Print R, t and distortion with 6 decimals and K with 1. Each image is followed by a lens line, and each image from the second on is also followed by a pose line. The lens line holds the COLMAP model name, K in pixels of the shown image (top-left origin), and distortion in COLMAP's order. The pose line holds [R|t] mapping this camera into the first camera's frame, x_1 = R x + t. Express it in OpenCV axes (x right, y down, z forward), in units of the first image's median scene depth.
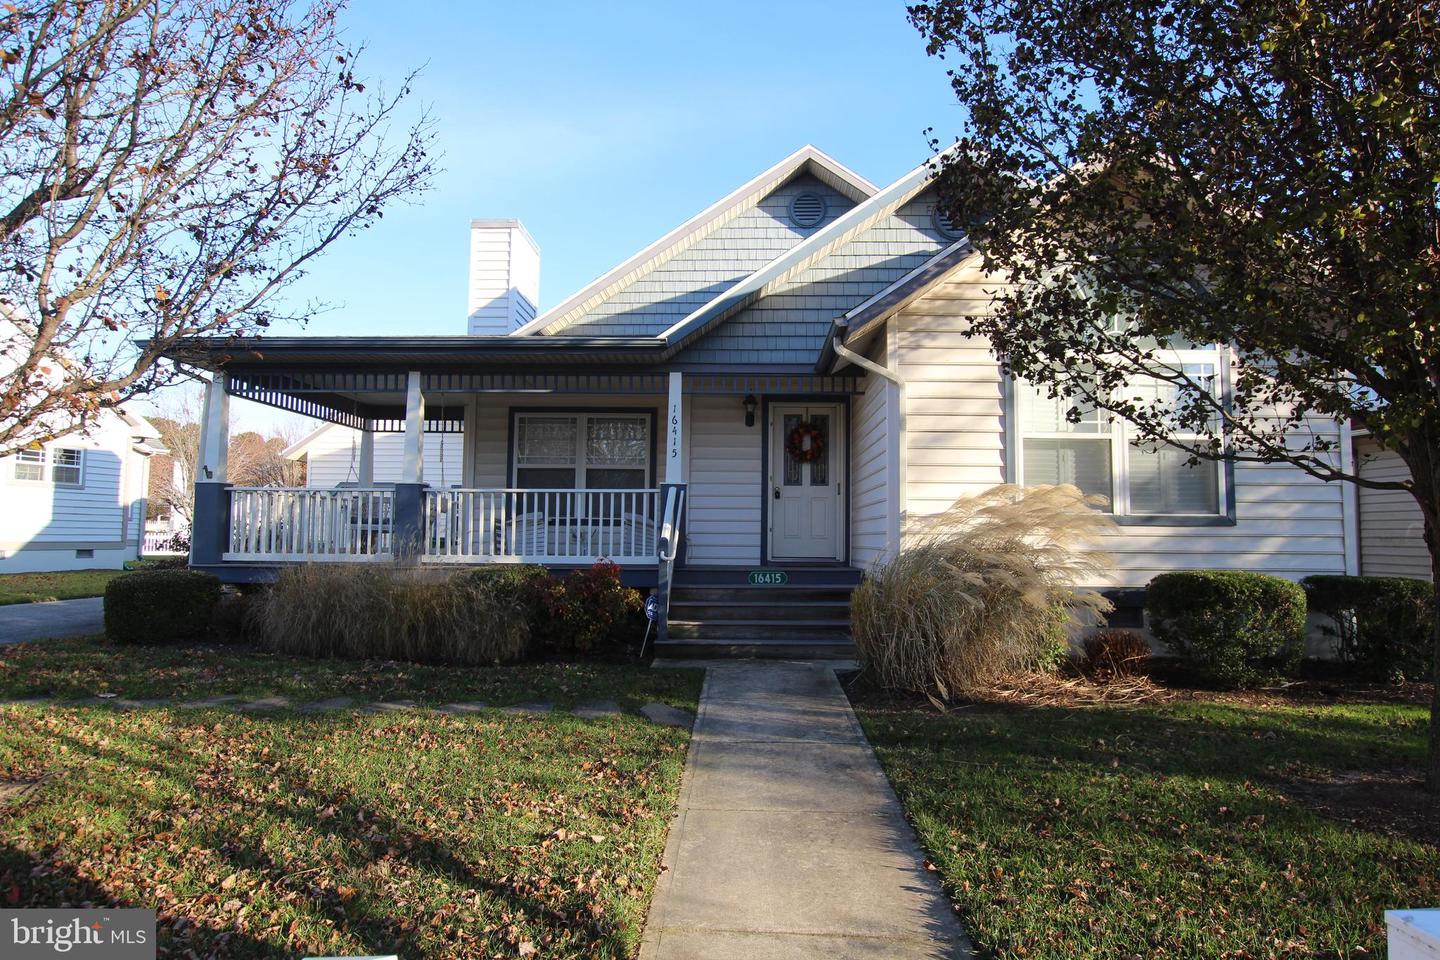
lens RADIAL K [[796.0, 0, 726.2], [0, 796.0, 482.0], [0, 0, 1]] dist [-0.005189, -0.000512]
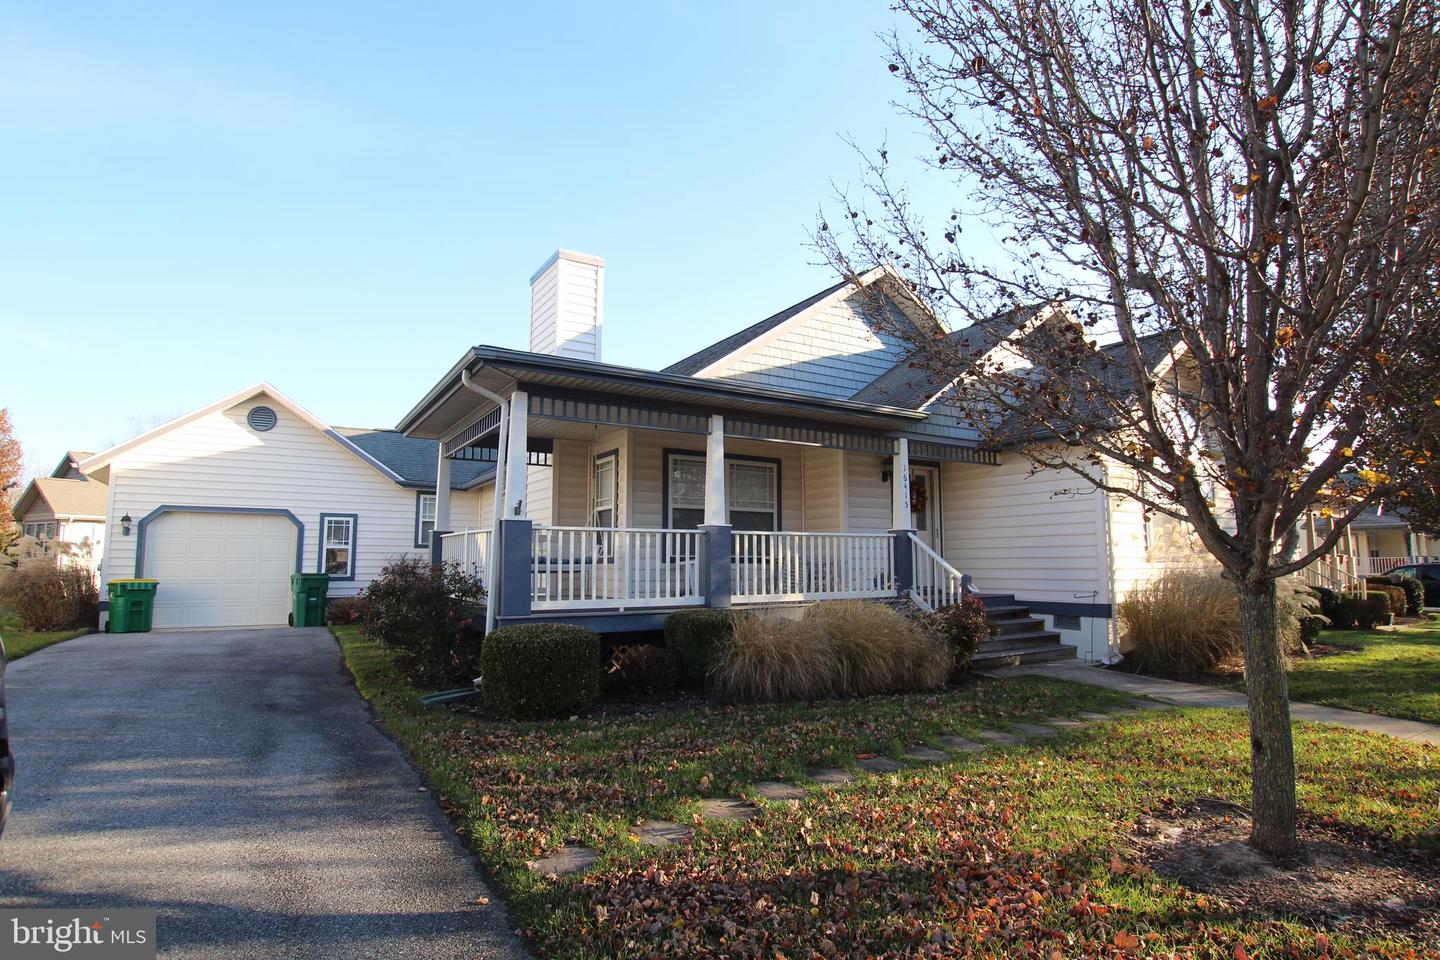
lens RADIAL K [[737.0, 0, 719.5], [0, 737.0, 479.8], [0, 0, 1]] dist [-0.028046, -0.000126]
pose [[0.831064, 0.051548, 0.553782, -0.746533], [-0.027072, 0.998265, -0.052294, -0.005823], [-0.555517, 0.028467, 0.831018, 0.175242]]
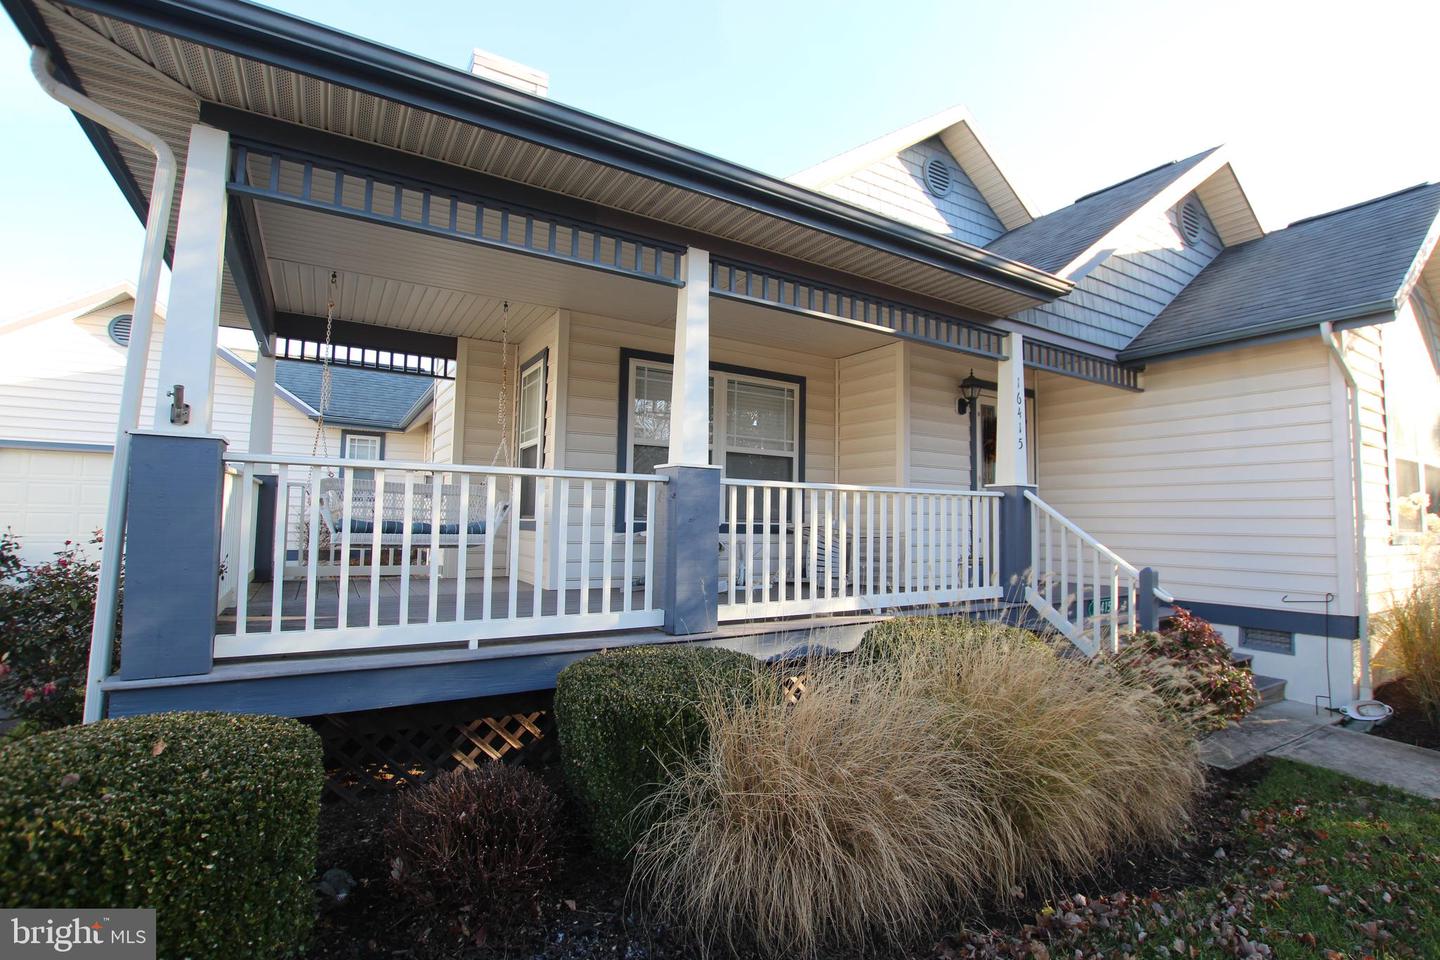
lens RADIAL K [[662.5, 0, 723.1], [0, 662.5, 475.0], [0, 0, 1]] dist [-0.032063, -0.000648]
pose [[0.834958, 0.040907, 0.548791, -0.498243], [-0.045303, 0.998958, -0.005537, 0.006765], [-0.548446, -0.020239, 0.835941, 0.516961]]
